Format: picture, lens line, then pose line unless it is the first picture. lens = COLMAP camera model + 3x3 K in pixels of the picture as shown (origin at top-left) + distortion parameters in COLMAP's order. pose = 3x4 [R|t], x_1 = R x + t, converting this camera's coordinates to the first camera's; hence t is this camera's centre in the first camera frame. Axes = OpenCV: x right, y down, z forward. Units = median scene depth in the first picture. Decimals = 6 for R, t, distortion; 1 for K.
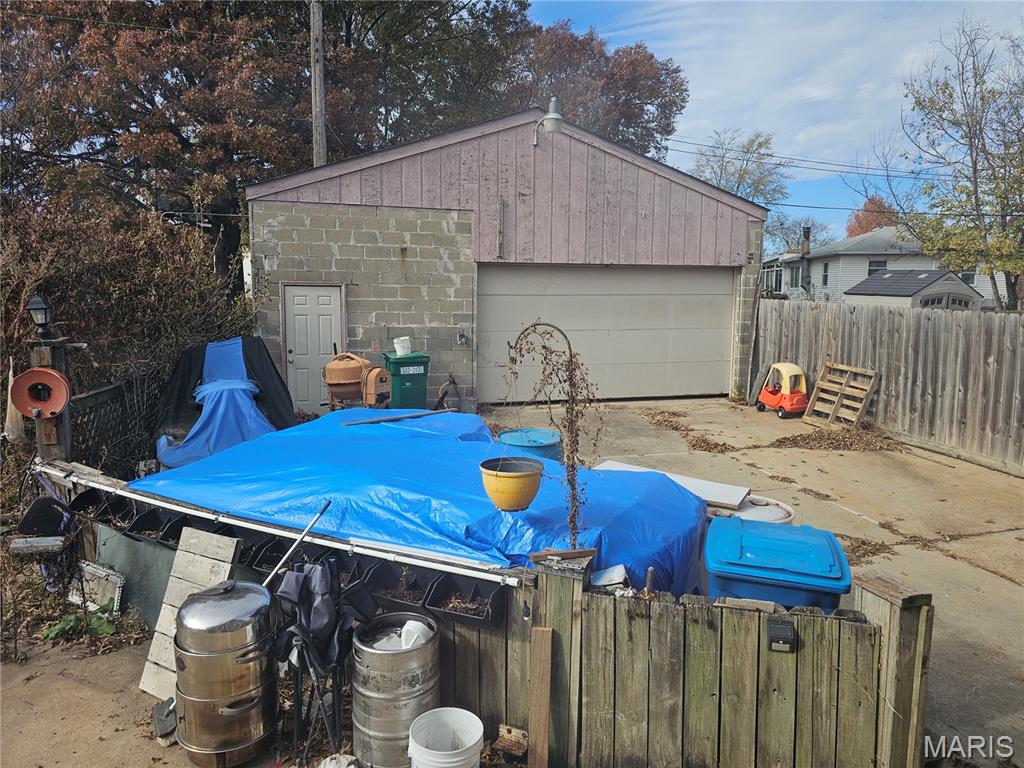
lens RADIAL K [[717.2, 0, 535.5], [0, 717.2, 367.8], [0, 0, 1]] dist [0.071106, -0.060925]
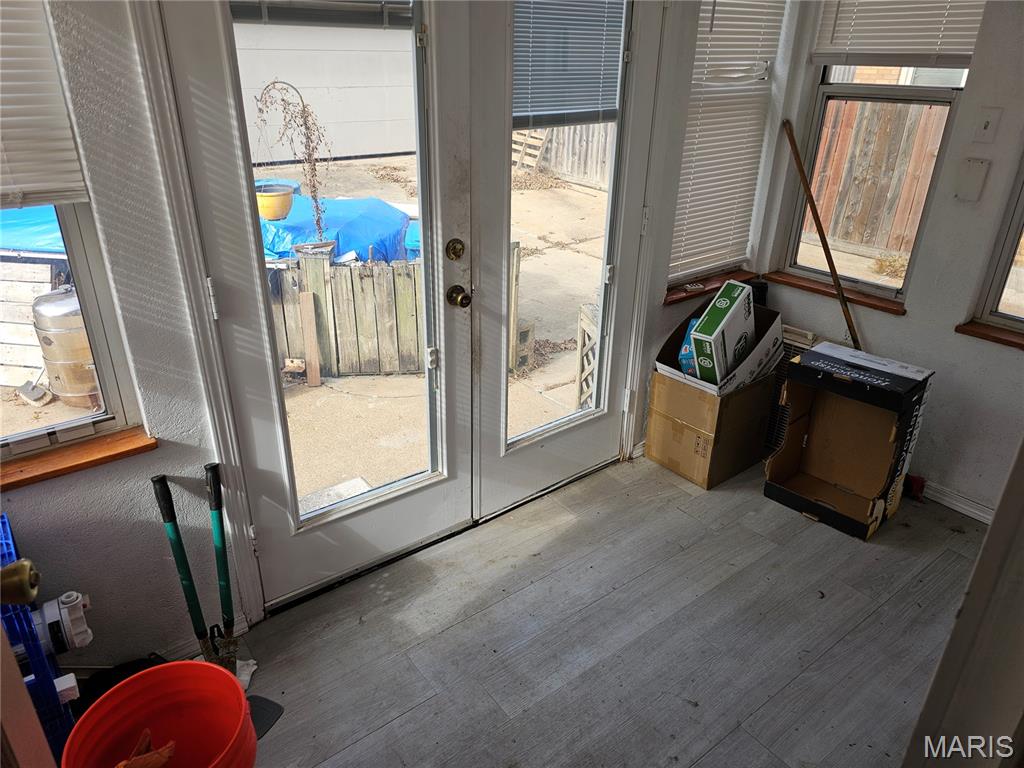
lens RADIAL K [[687.1, 0, 496.0], [0, 687.1, 380.1], [0, 0, 1]] dist [0.074281, -0.073922]
pose [[0.948914, -0.129656, 0.287665, -0.033660], [0.024677, 0.939378, 0.341994, 0.018220], [-0.314568, -0.317424, 0.894589, -0.324982]]
